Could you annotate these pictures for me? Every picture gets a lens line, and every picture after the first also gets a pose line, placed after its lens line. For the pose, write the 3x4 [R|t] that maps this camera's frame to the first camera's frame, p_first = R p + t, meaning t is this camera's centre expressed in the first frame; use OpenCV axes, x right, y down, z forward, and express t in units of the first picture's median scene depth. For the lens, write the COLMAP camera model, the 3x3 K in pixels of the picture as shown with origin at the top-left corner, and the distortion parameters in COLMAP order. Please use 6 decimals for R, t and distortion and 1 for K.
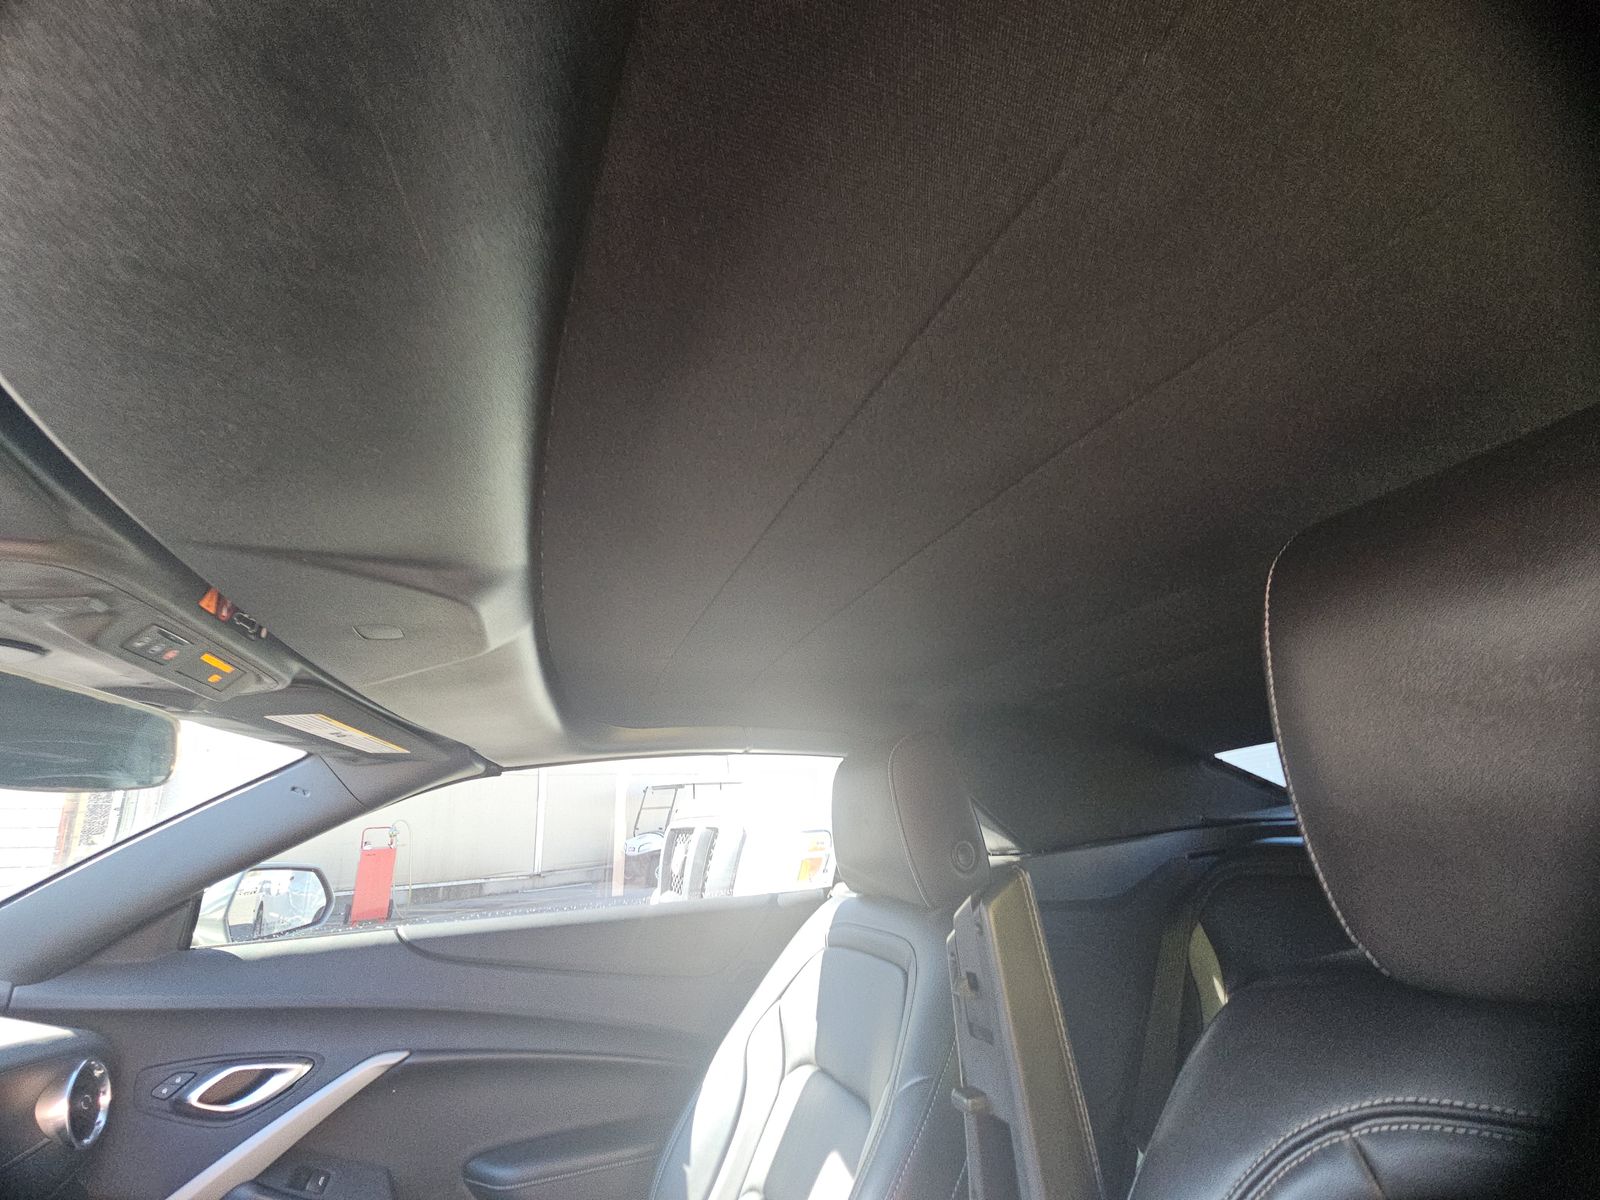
lens RADIAL K [[643.2, 0, 800.0], [0, 643.2, 600.0], [0, 0, 1]] dist [0.000051, 0.000005]
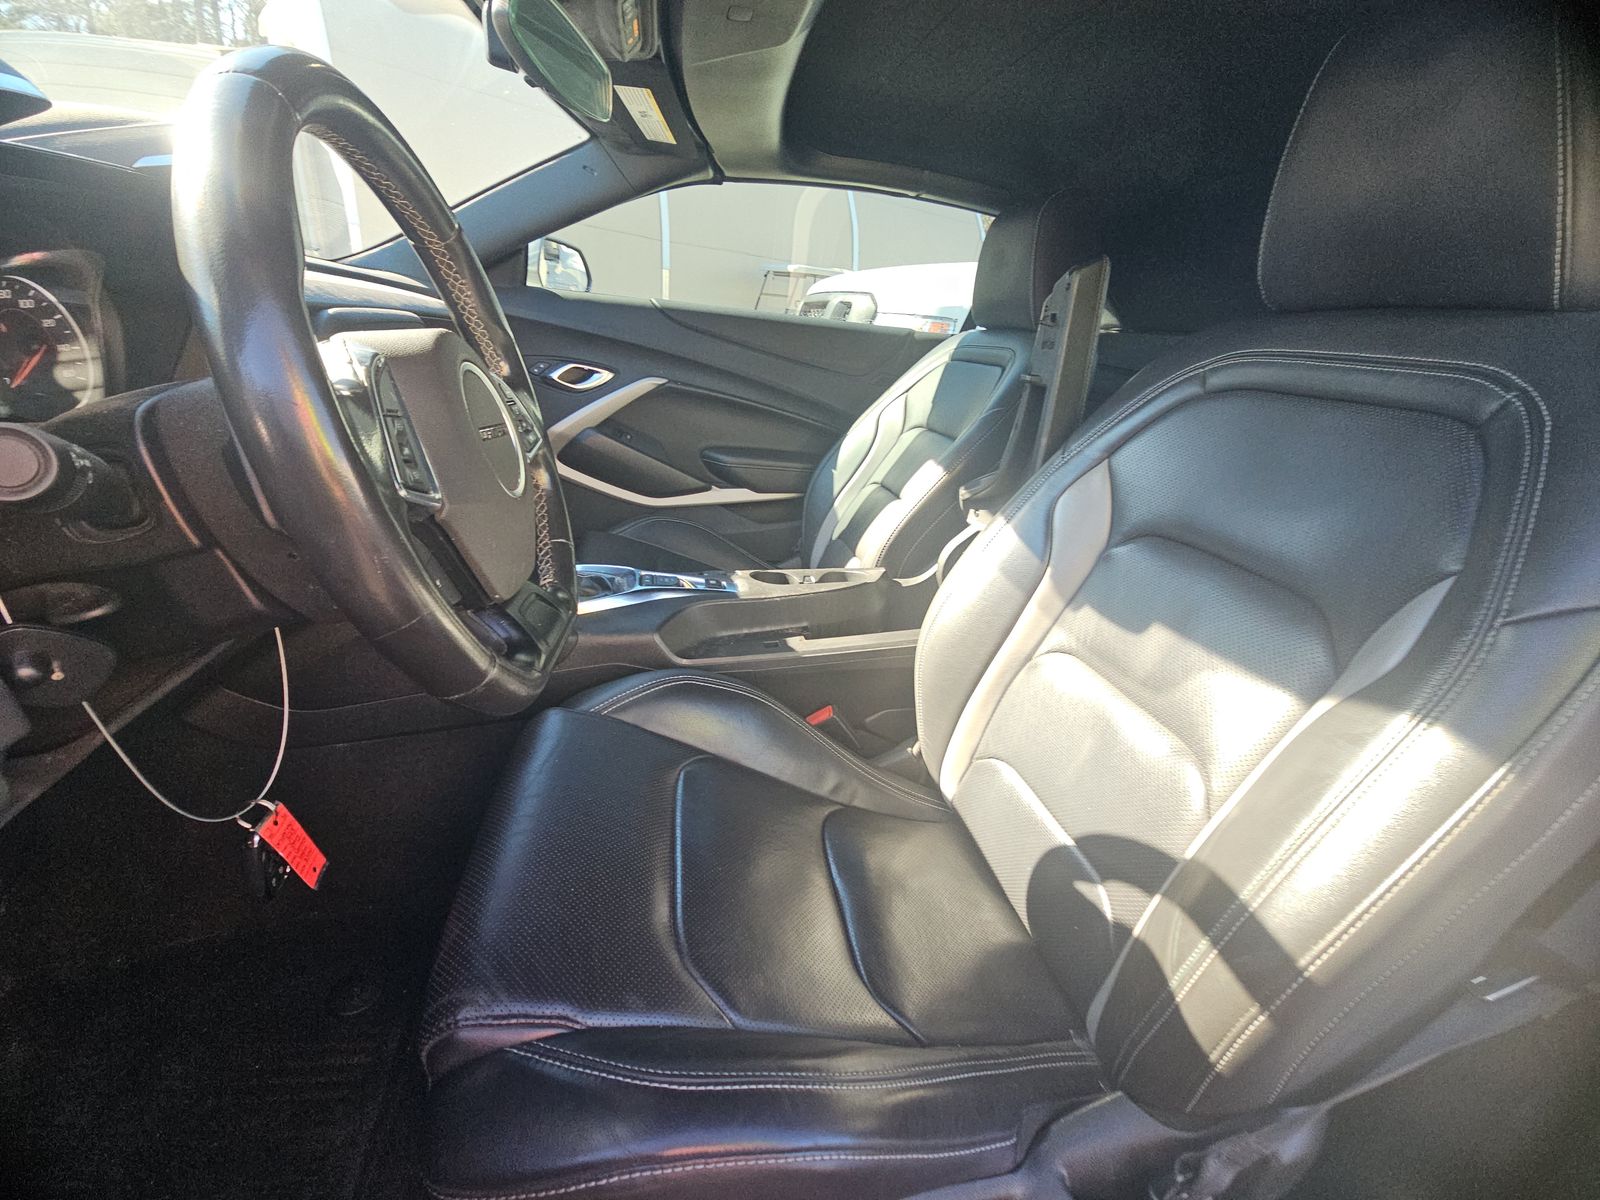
lens RADIAL K [[639.6, 0, 800.0], [0, 639.6, 600.0], [0, 0, 1]] dist [0.000706, 0.000071]
pose [[0.974997, 0.205385, -0.084844, -0.050878], [-0.096933, 0.736642, 0.669300, 0.021584], [0.199963, -0.644341, 0.738132, -0.446634]]
